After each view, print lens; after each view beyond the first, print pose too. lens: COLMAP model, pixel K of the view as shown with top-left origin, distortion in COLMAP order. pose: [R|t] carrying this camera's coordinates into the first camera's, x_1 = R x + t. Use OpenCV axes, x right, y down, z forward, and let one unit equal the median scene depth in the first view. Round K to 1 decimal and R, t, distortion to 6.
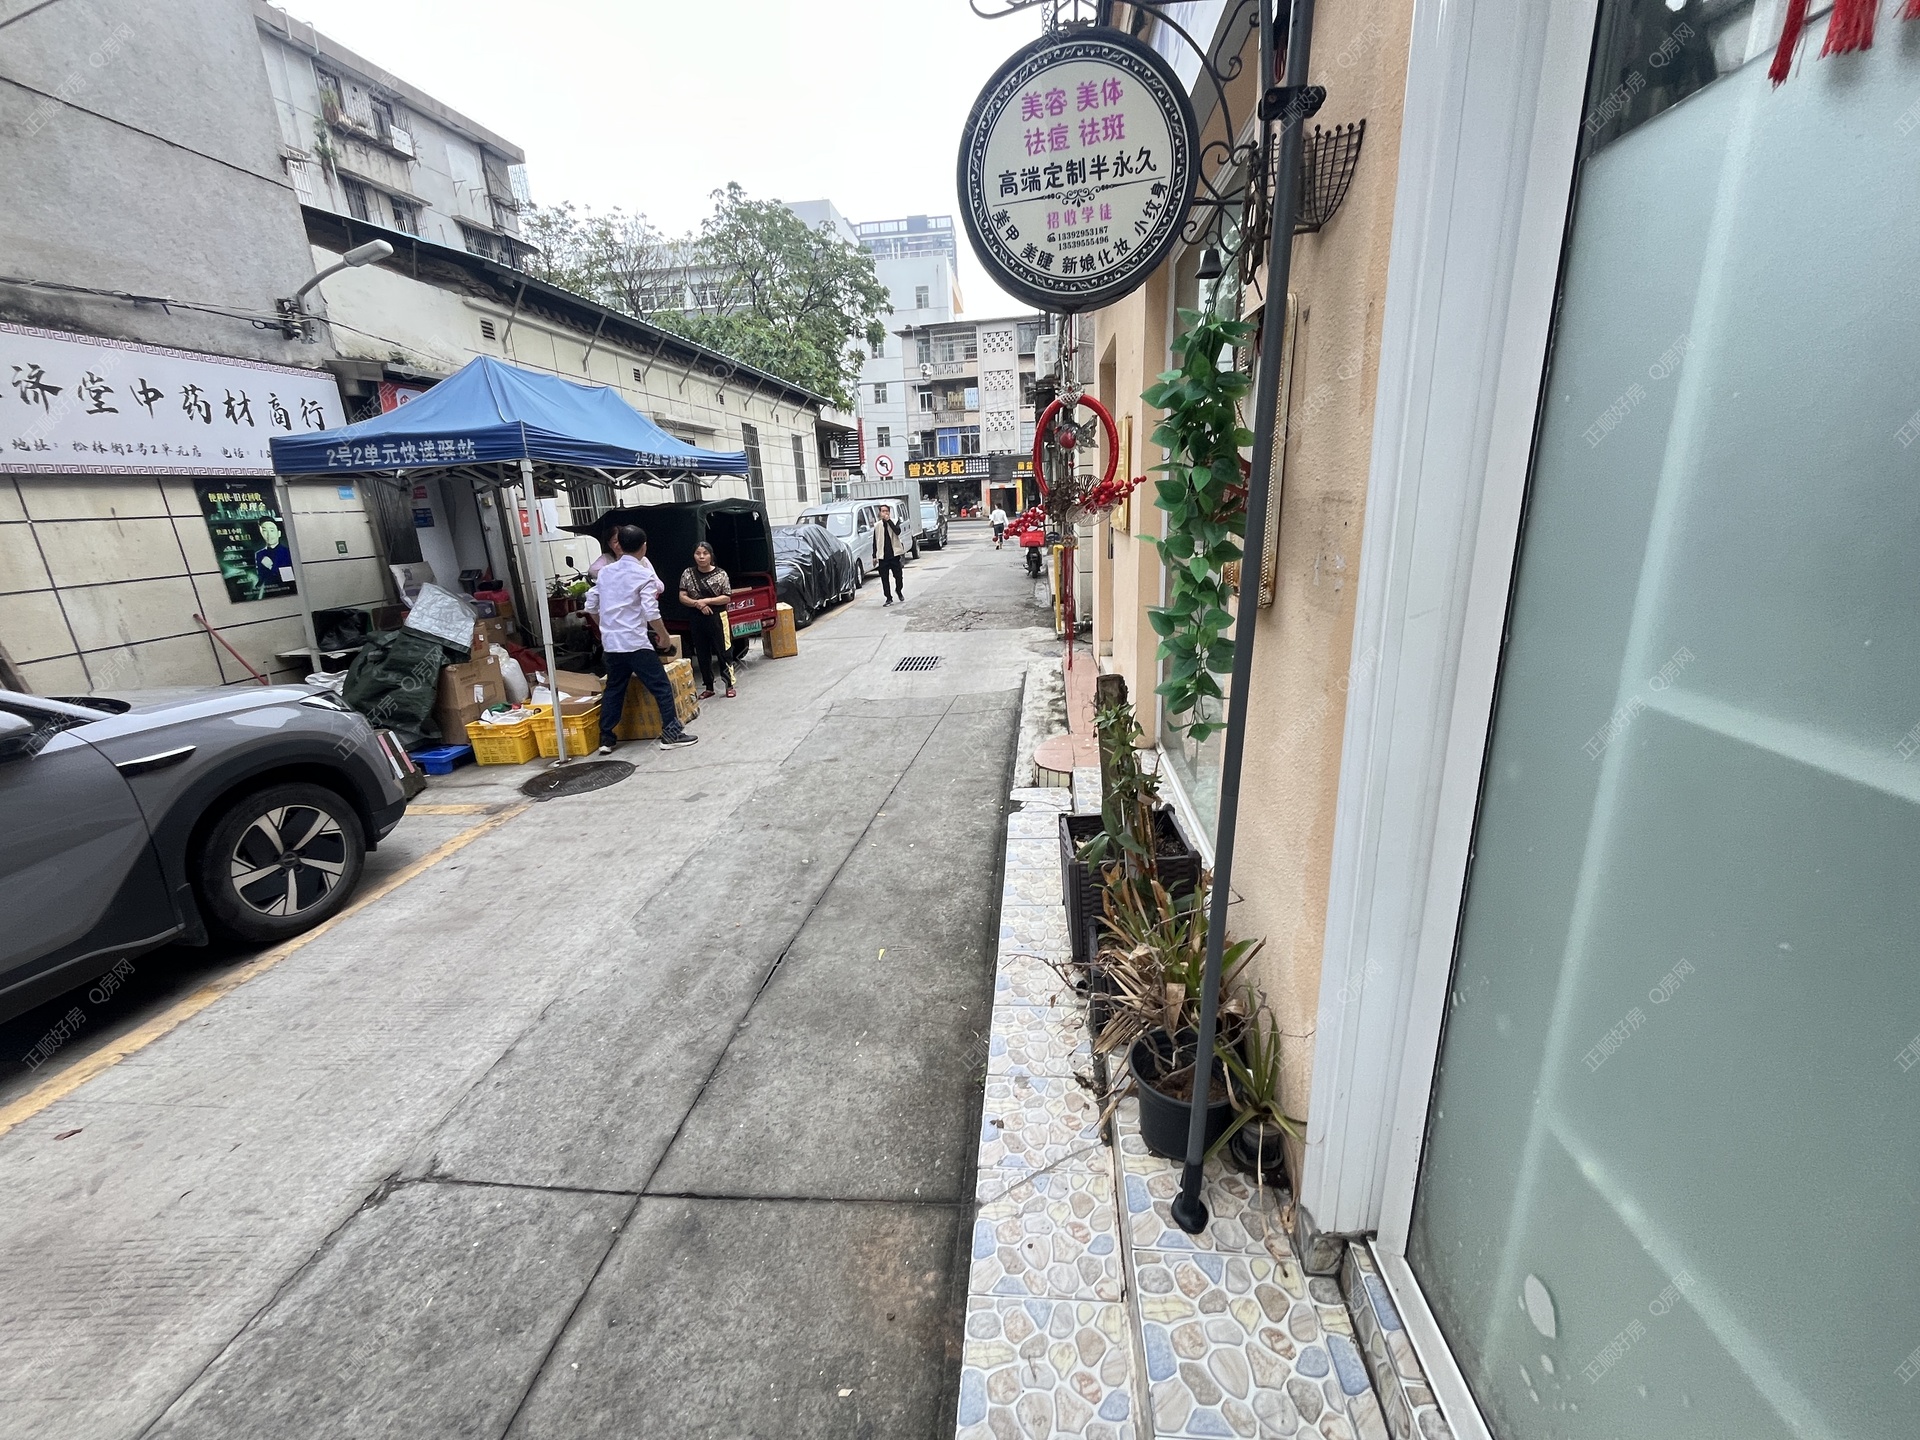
lens RADIAL K [[767.3, 0, 961.7], [0, 767.3, 718.3], [0, 0, 1]] dist [-0.001234, -0.000112]
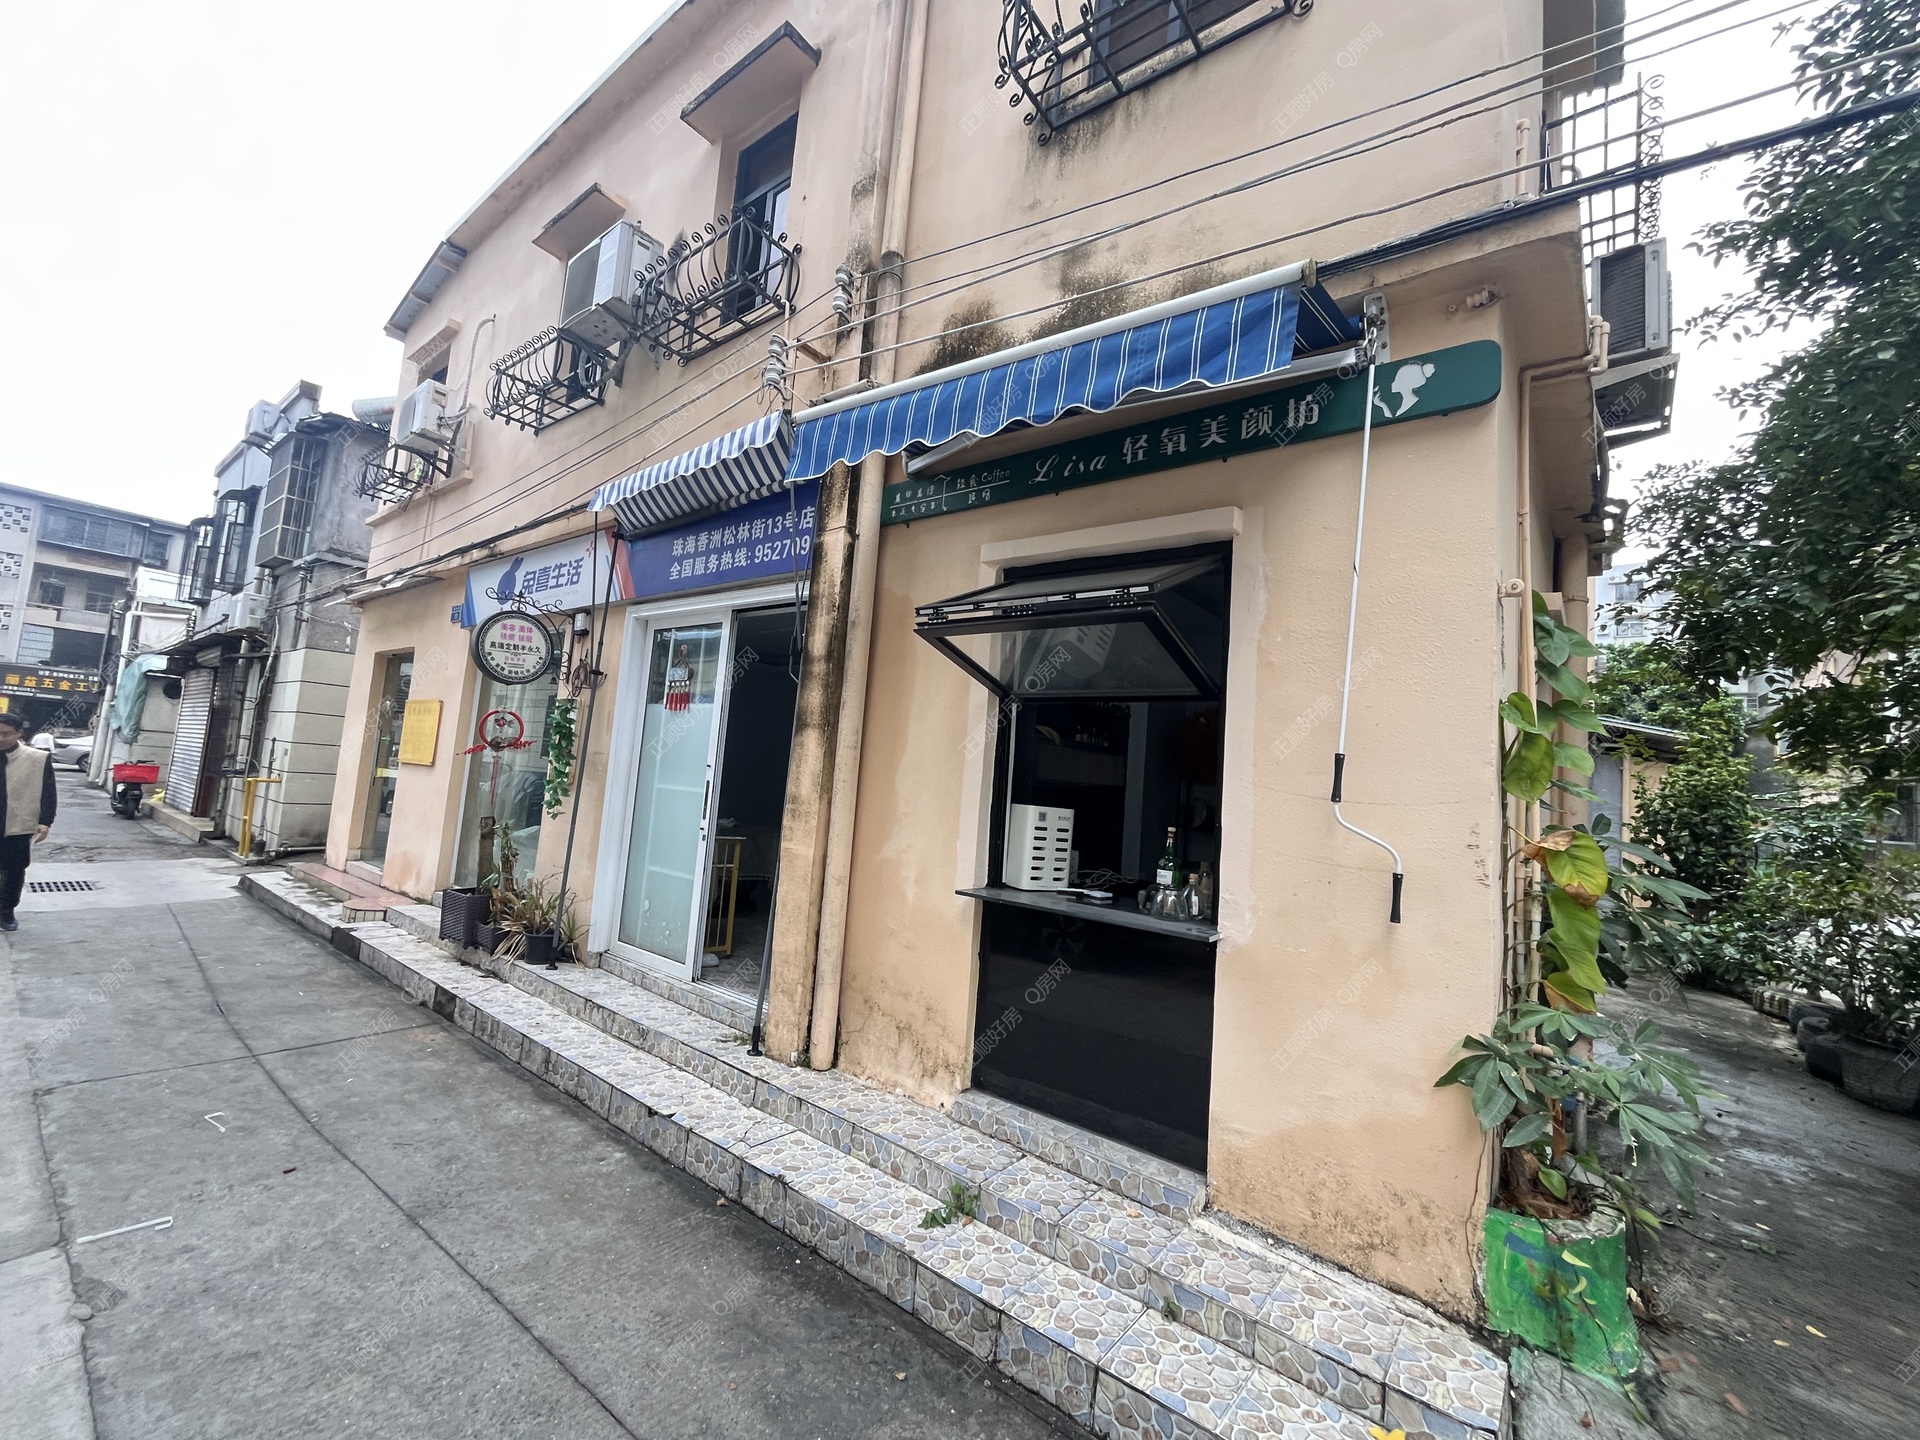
lens RADIAL K [[767.3, 0, 960.2], [0, 767.3, 717.5], [0, 0, 1]] dist [-0.001234, -0.000112]
pose [[0.519625, 0.163392, 0.838626, -1.545543], [0.141774, 0.951447, -0.273219, 0.724261], [-0.842550, 0.260867, 0.471231, -2.035811]]
